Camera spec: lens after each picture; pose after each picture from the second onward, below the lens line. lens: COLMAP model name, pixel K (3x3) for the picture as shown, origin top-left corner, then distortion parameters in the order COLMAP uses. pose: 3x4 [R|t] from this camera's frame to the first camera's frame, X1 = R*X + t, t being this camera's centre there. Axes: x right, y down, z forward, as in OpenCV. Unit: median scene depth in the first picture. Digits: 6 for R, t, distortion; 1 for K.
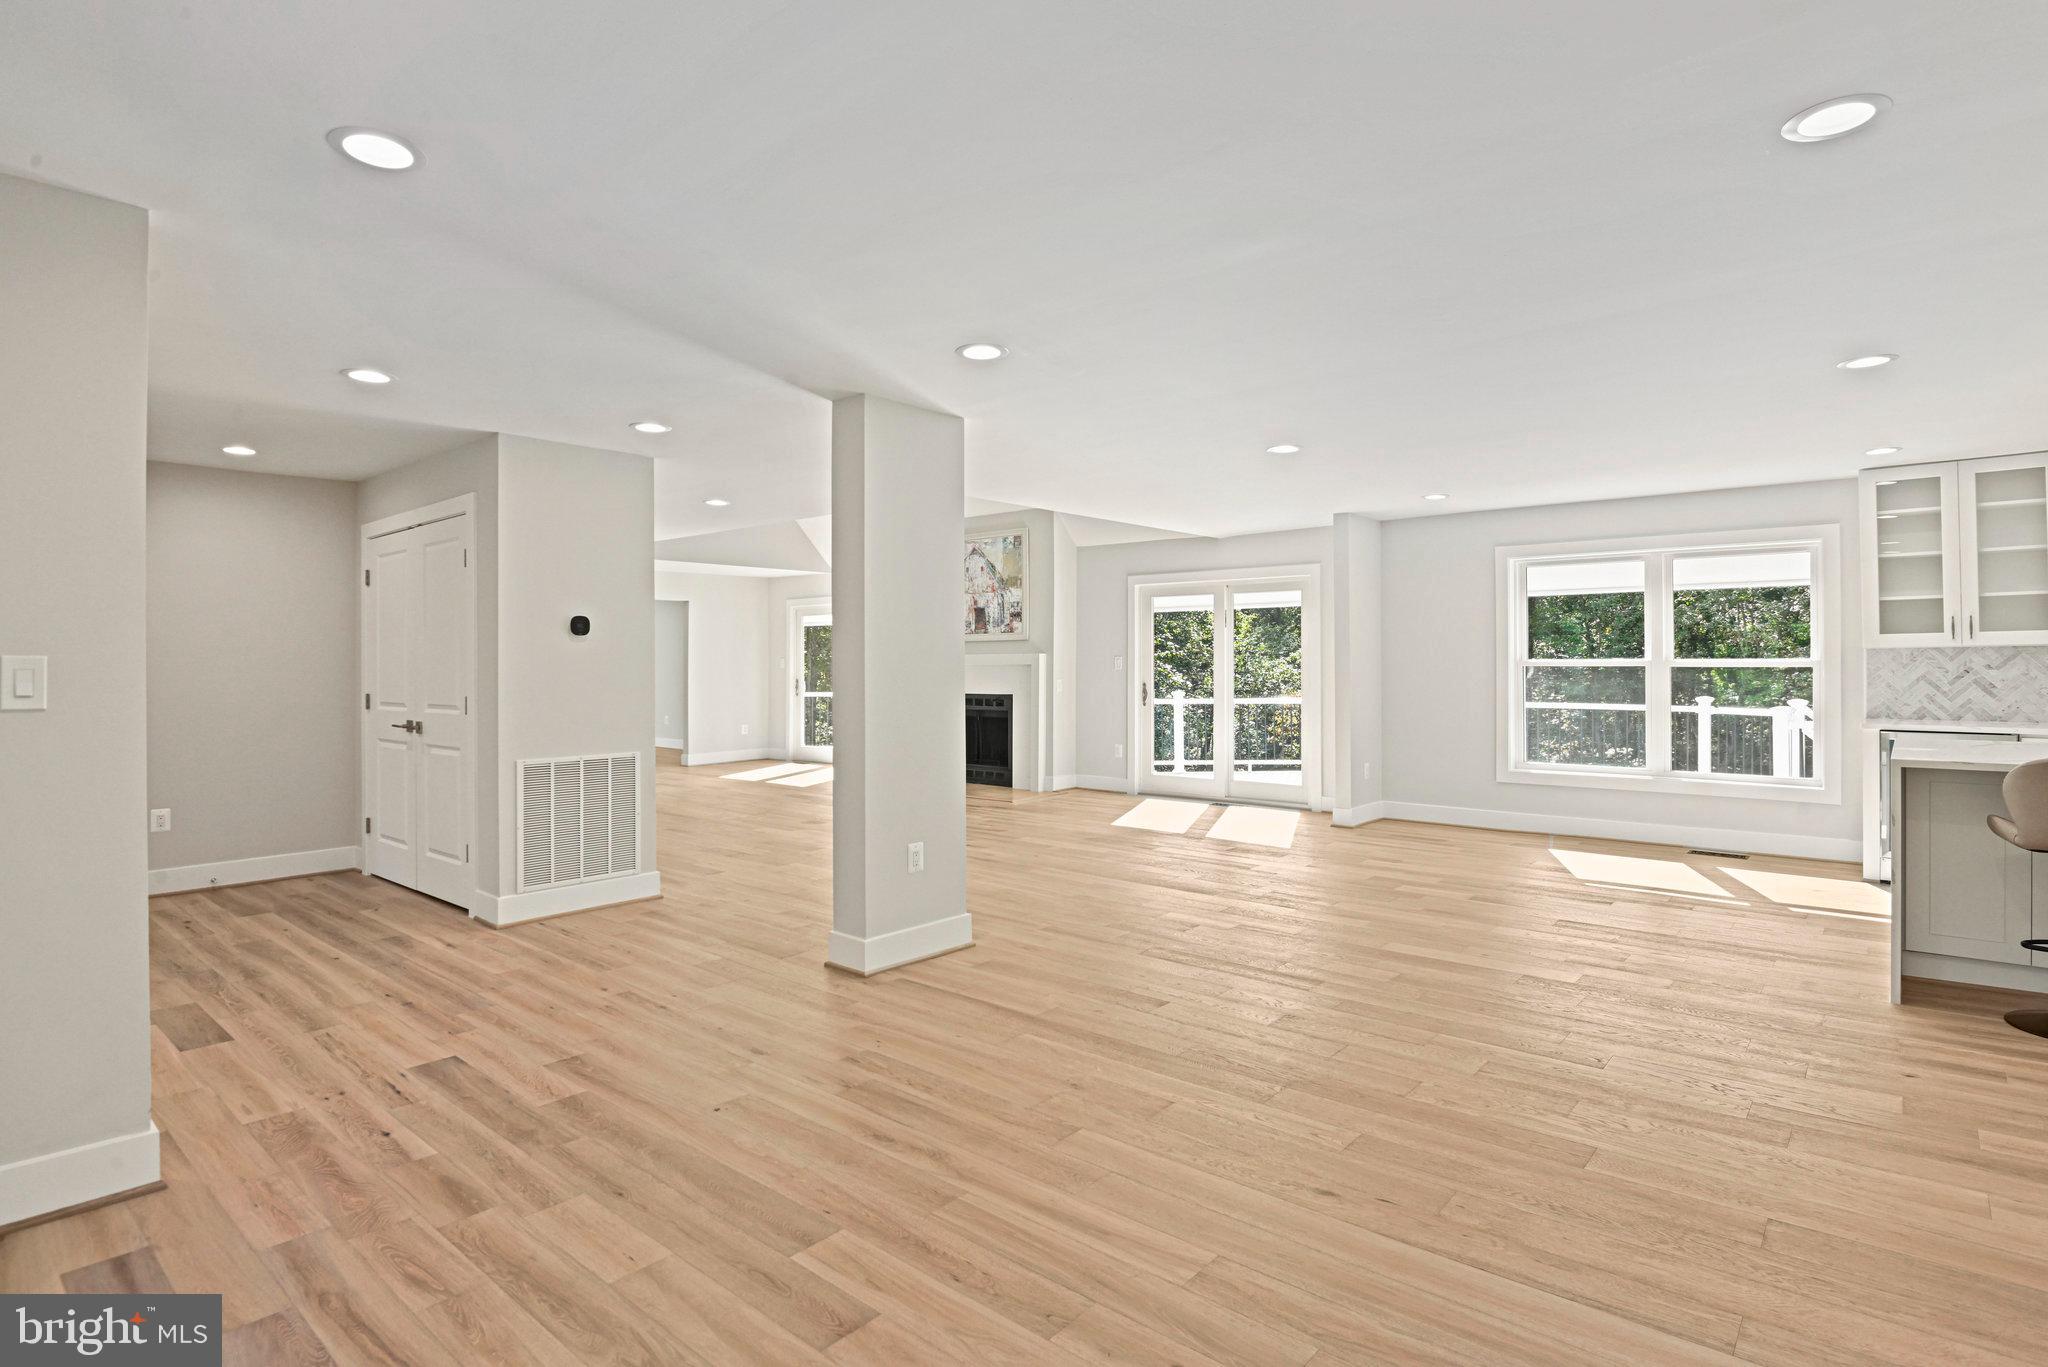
lens RADIAL K [[1028.7, 0, 1032.4], [0, 1028.7, 651.5], [0, 0, 1]] dist [-0.018427, -0.003501]
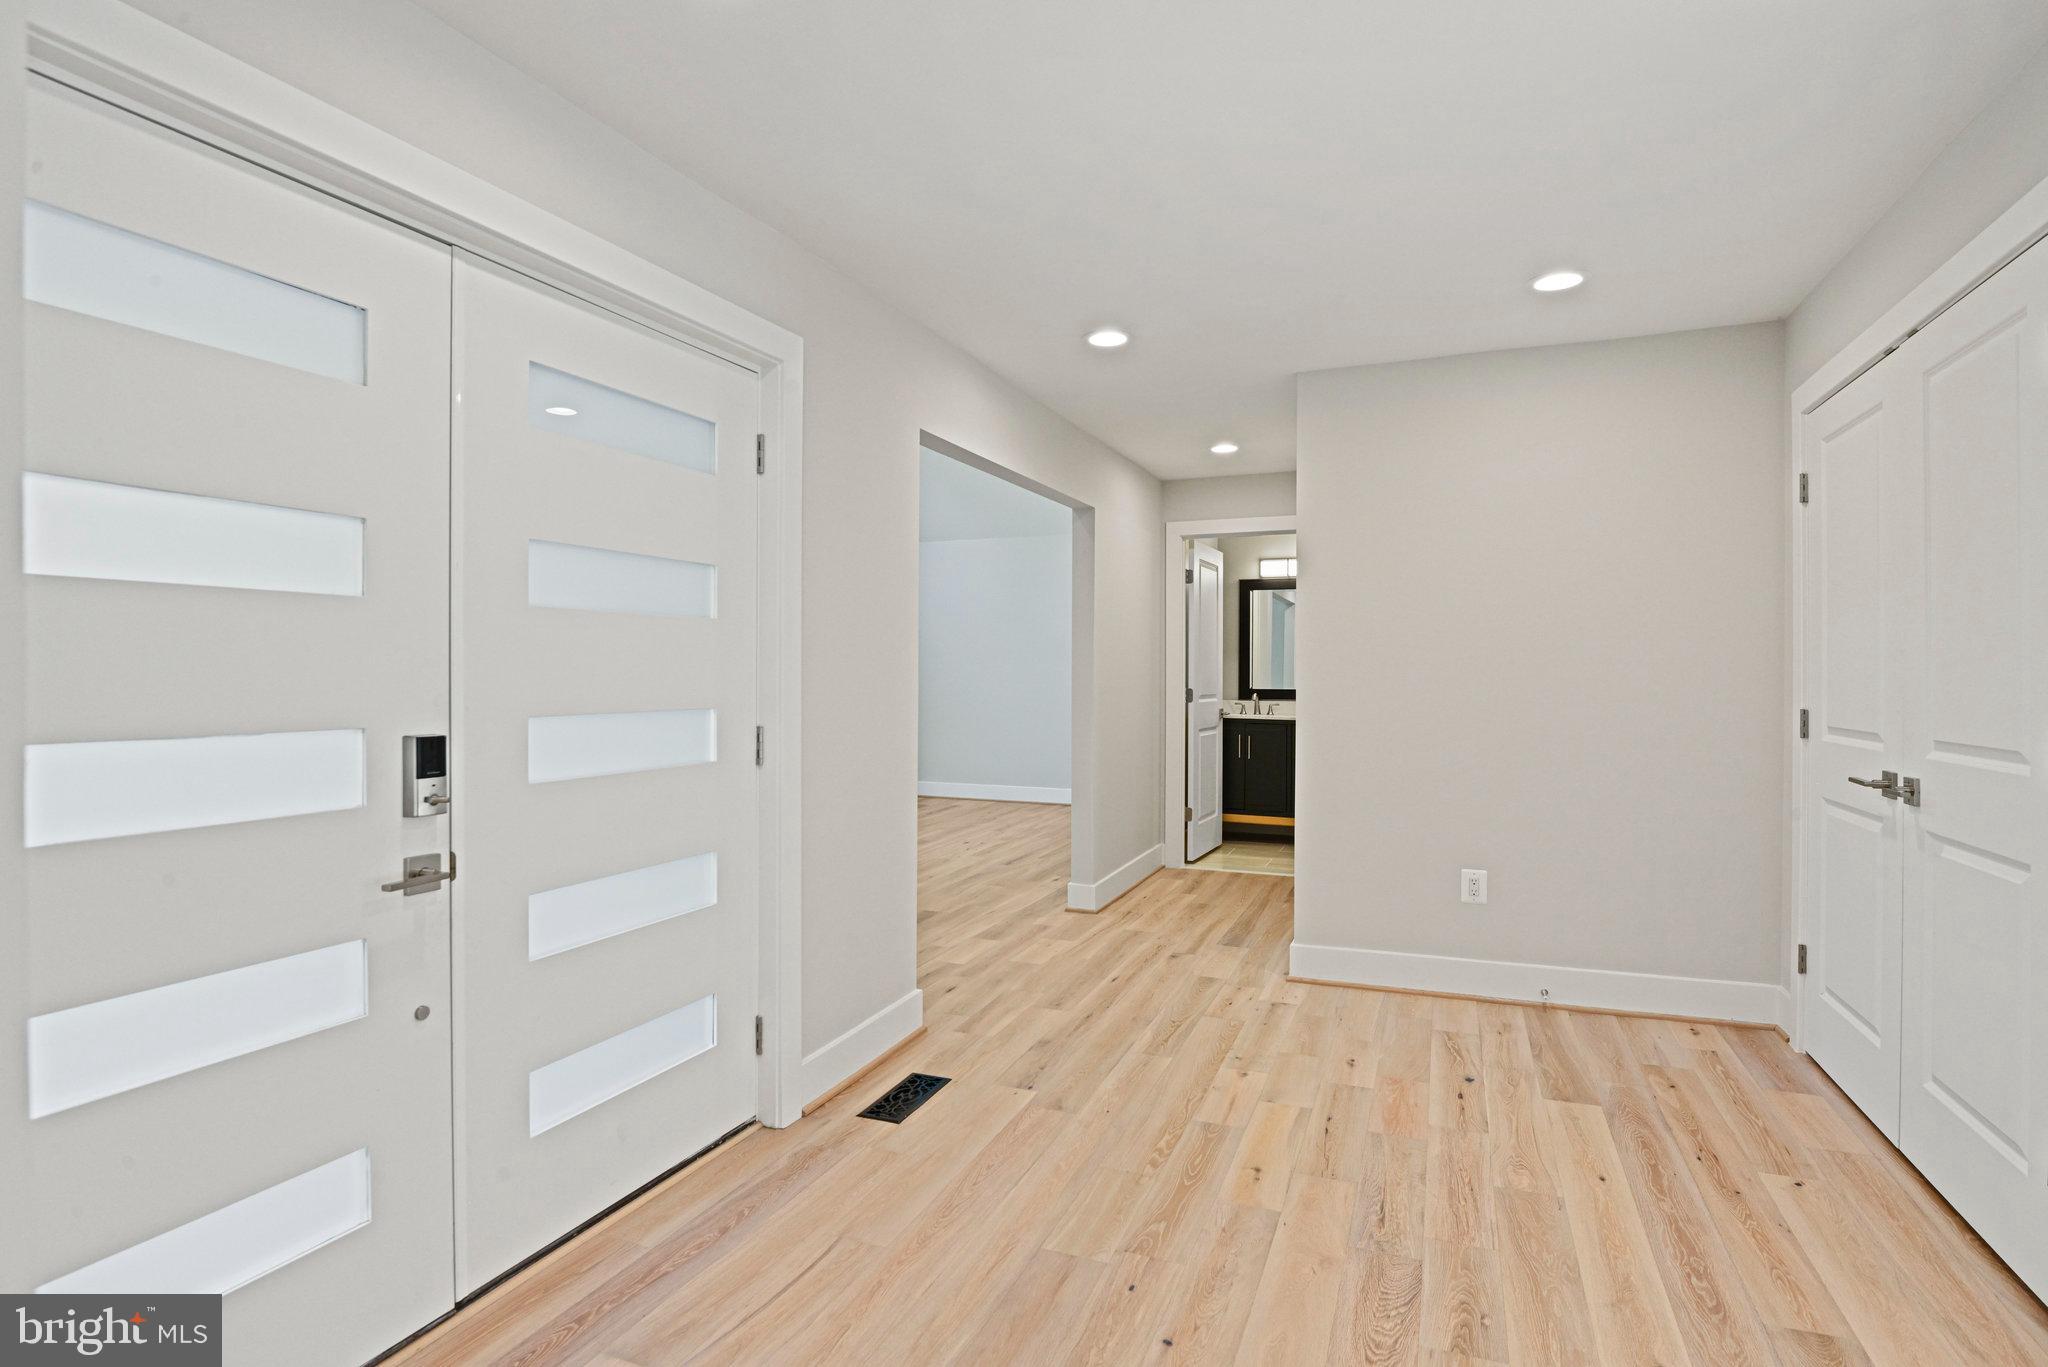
lens RADIAL K [[1028.7, 0, 1014.1], [0, 1028.7, 681.3], [0, 0, 1]] dist [-0.018427, -0.003501]
pose [[0.294104, 0.015012, -0.955655, -0.291726], [0.011701, 0.999745, 0.019306, 0.012619], [0.955702, -0.016860, 0.293854, 0.491418]]
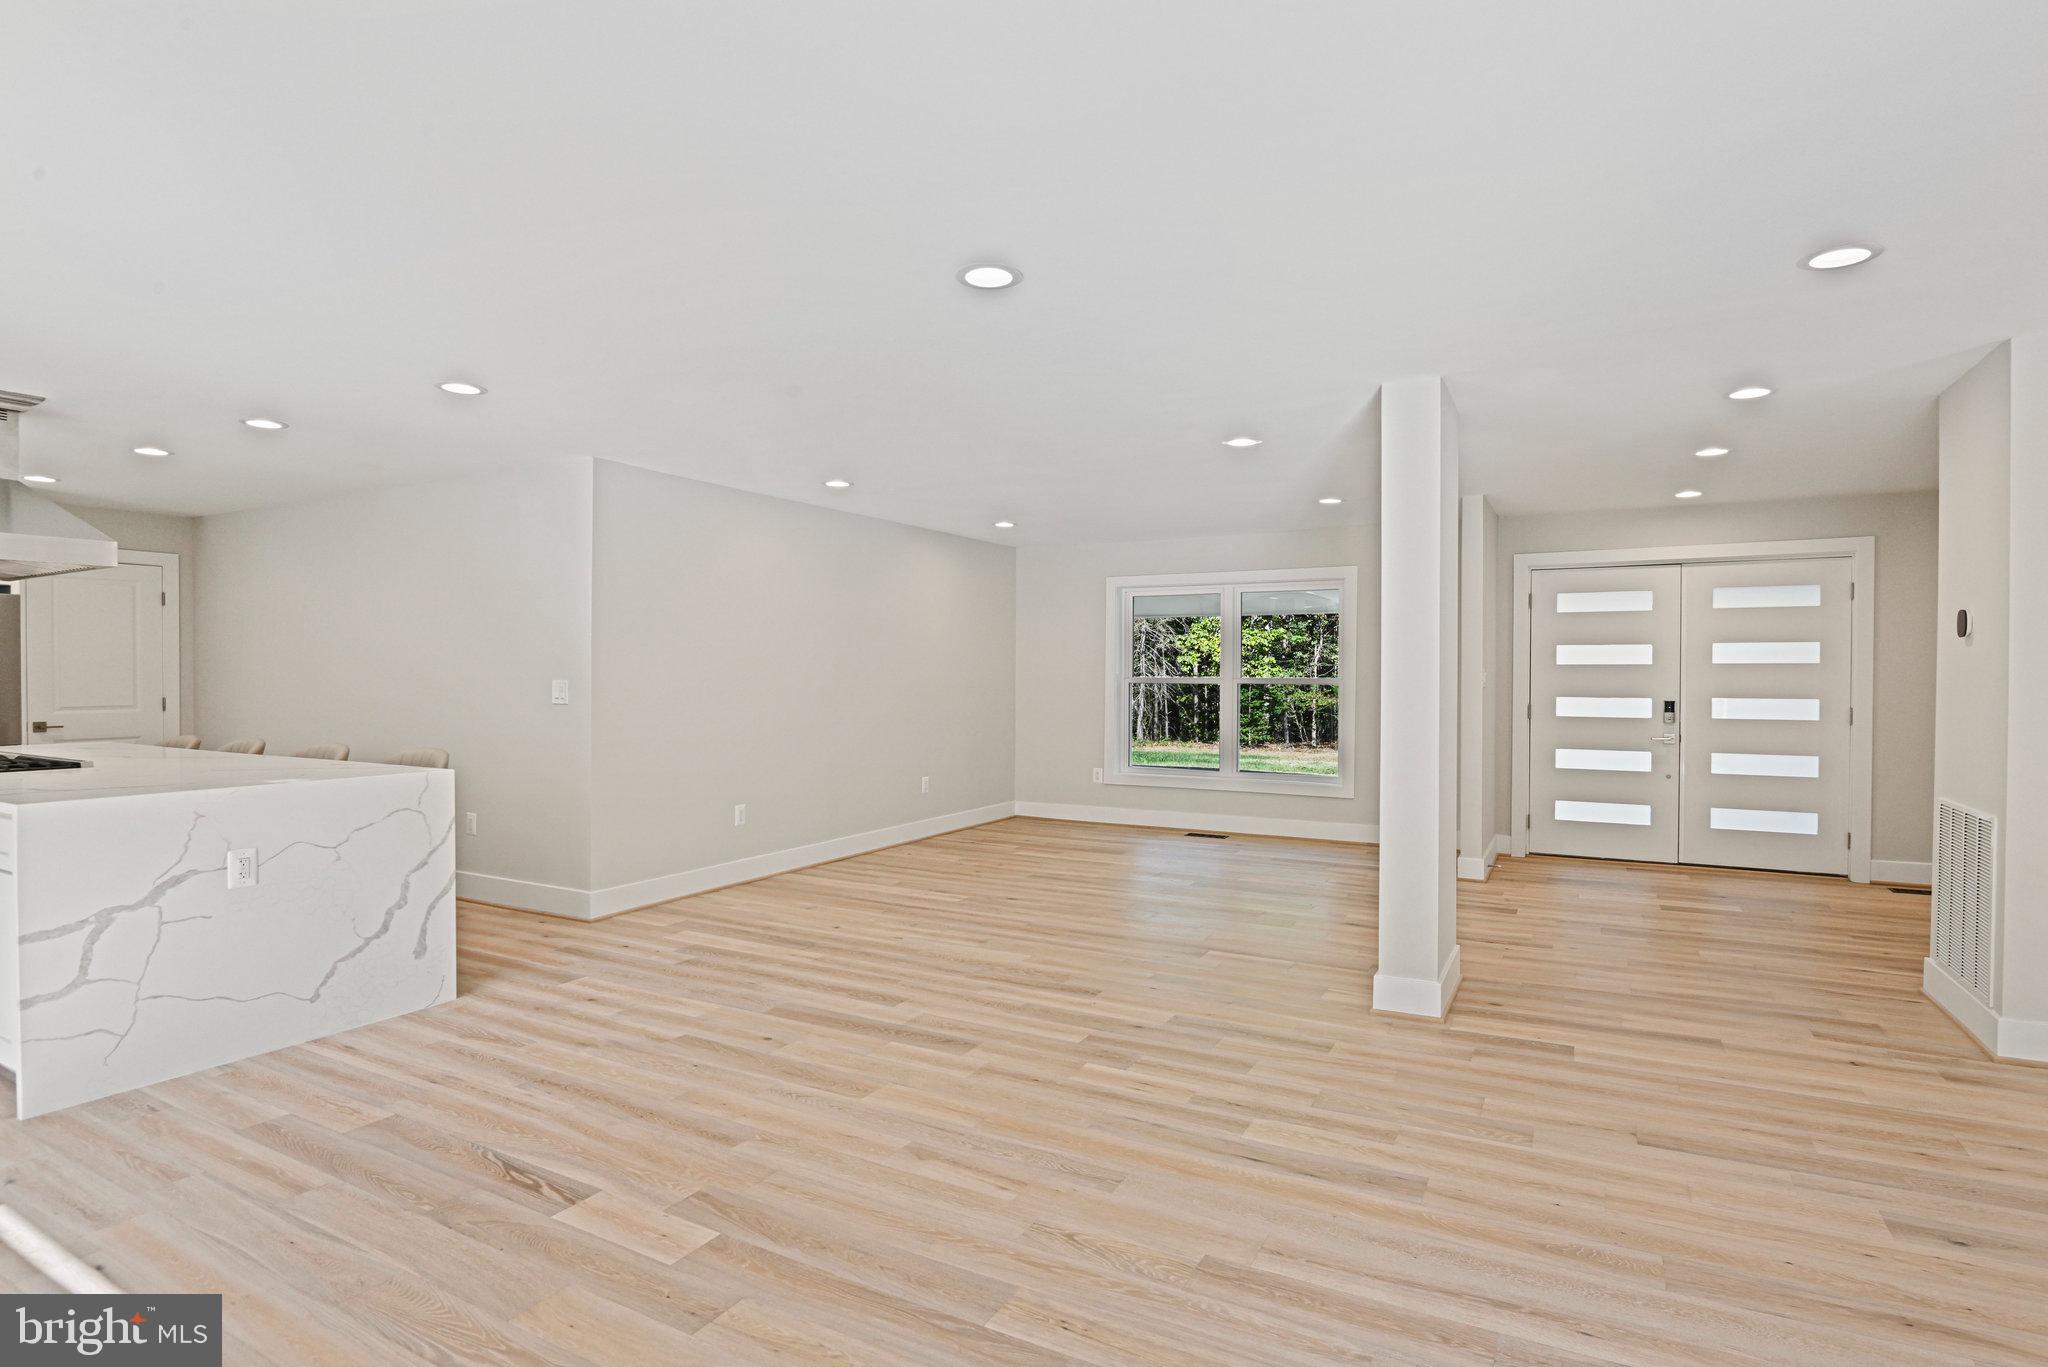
lens RADIAL K [[1028.7, 0, 1032.1], [0, 1028.7, 686.6], [0, 0, 1]] dist [-0.018427, -0.003501]
pose [[-0.980974, 0.007924, -0.193976, 0.309688], [0.008022, 0.999968, 0.000281, 0.010811], [0.193972, -0.001281, -0.981006, 1.437125]]
